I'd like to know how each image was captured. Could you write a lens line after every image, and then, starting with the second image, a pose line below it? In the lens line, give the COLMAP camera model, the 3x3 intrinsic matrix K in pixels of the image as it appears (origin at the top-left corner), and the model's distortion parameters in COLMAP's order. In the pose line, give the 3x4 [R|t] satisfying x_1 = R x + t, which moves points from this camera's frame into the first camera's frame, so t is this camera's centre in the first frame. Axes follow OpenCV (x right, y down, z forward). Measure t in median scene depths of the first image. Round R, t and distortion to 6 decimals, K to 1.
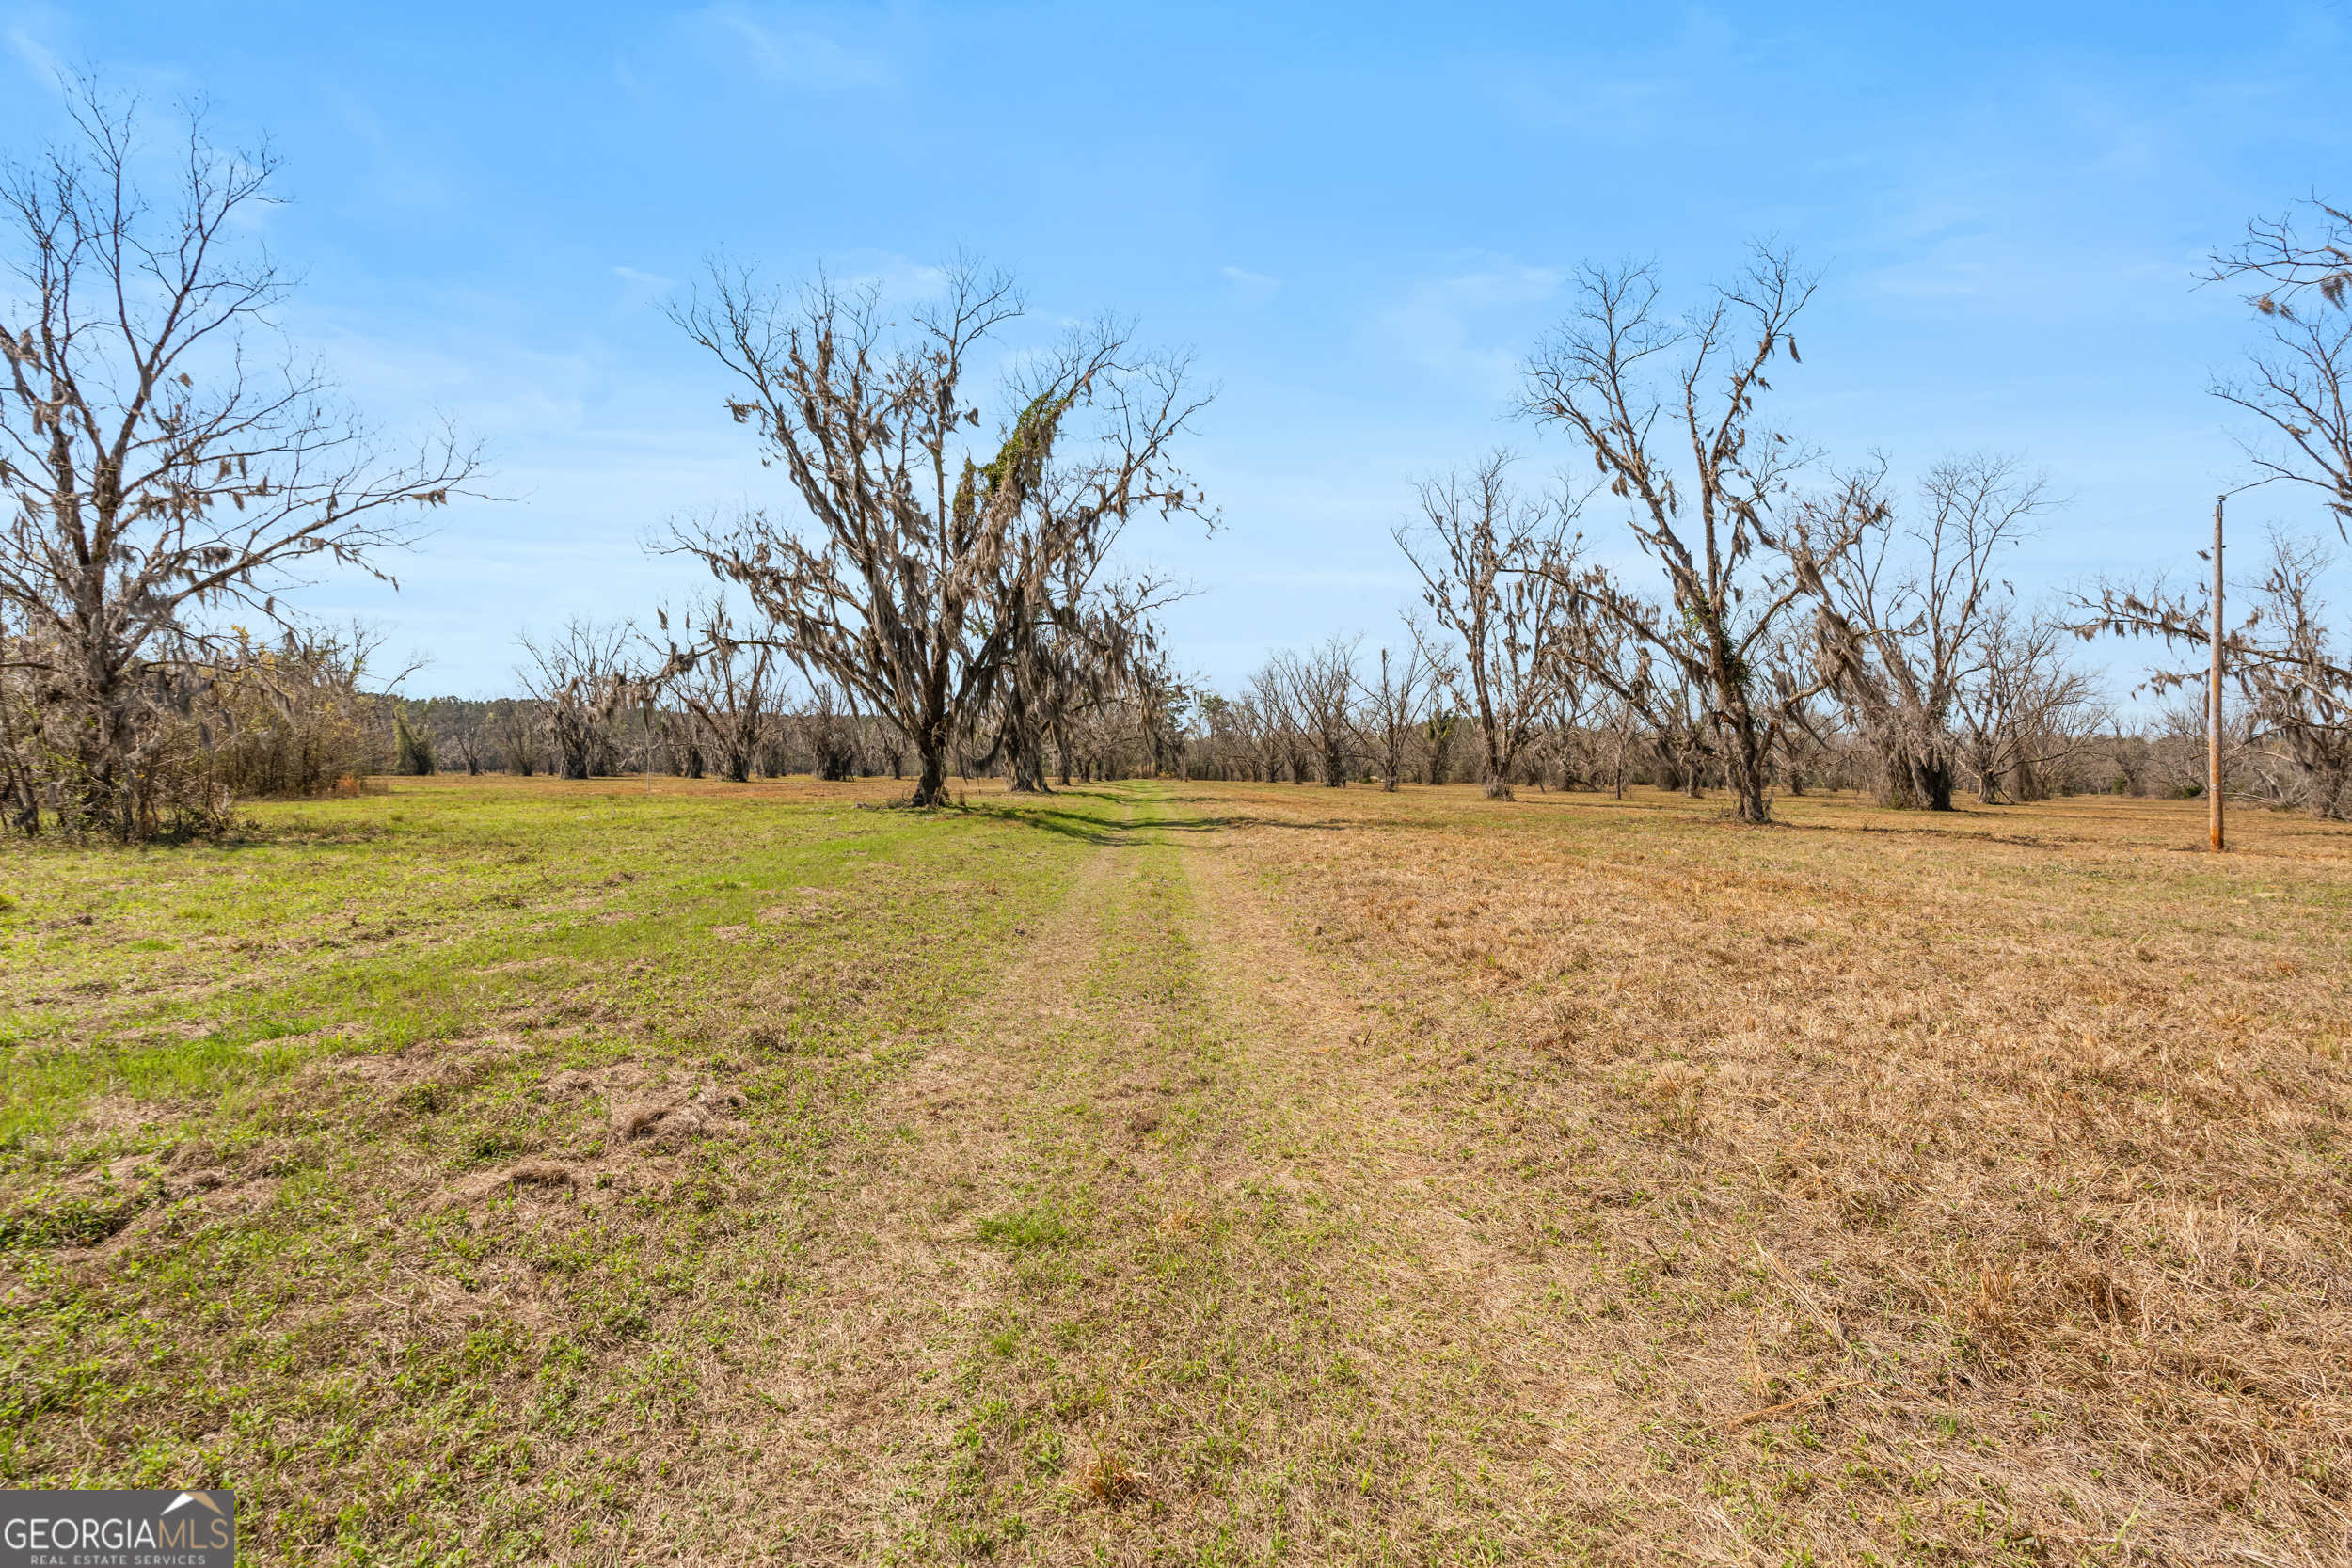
lens RADIAL K [[1081.2, 0, 1176.0], [0, 1081.2, 784.0], [0, 0, 1]] dist [0.001732, -0.000885]
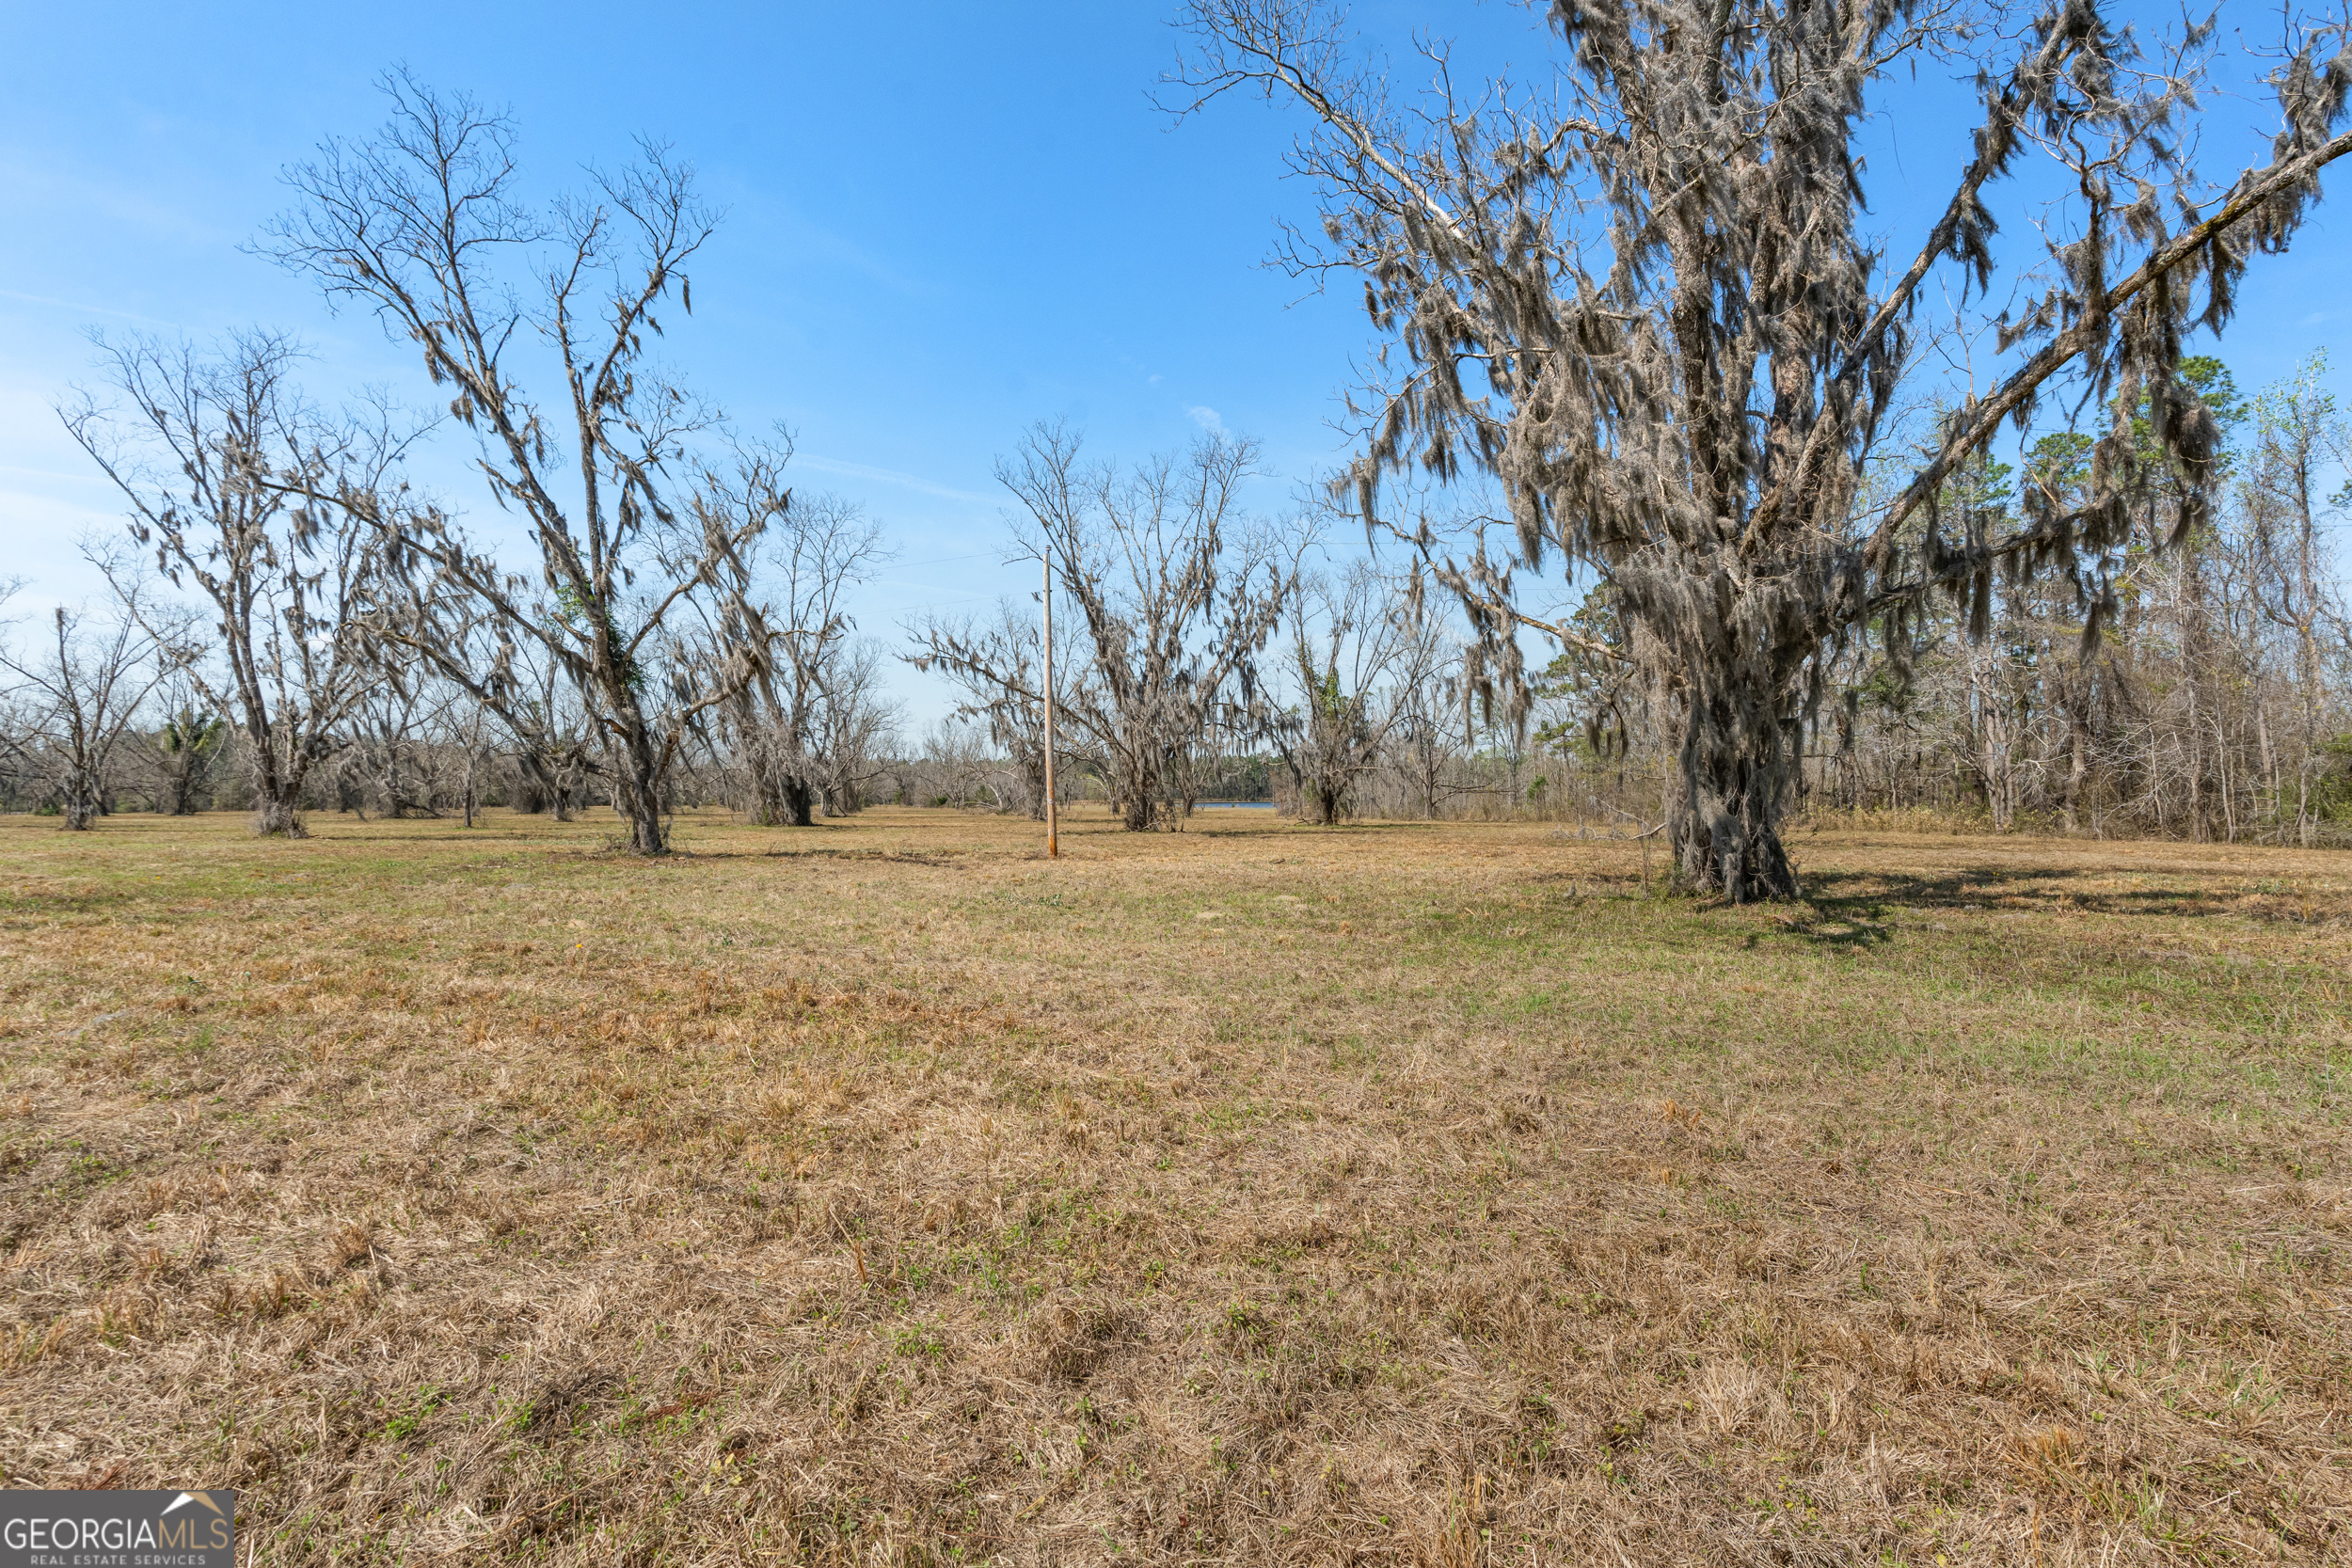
lens RADIAL K [[1081.2, 0, 1176.0], [0, 1081.2, 784.0], [0, 0, 1]] dist [0.001732, -0.000885]
pose [[0.565717, -0.008613, 0.824554, 0.074192], [0.022635, 0.999731, -0.005087, -0.004588], [-0.824289, 0.021541, 0.565760, 0.187628]]
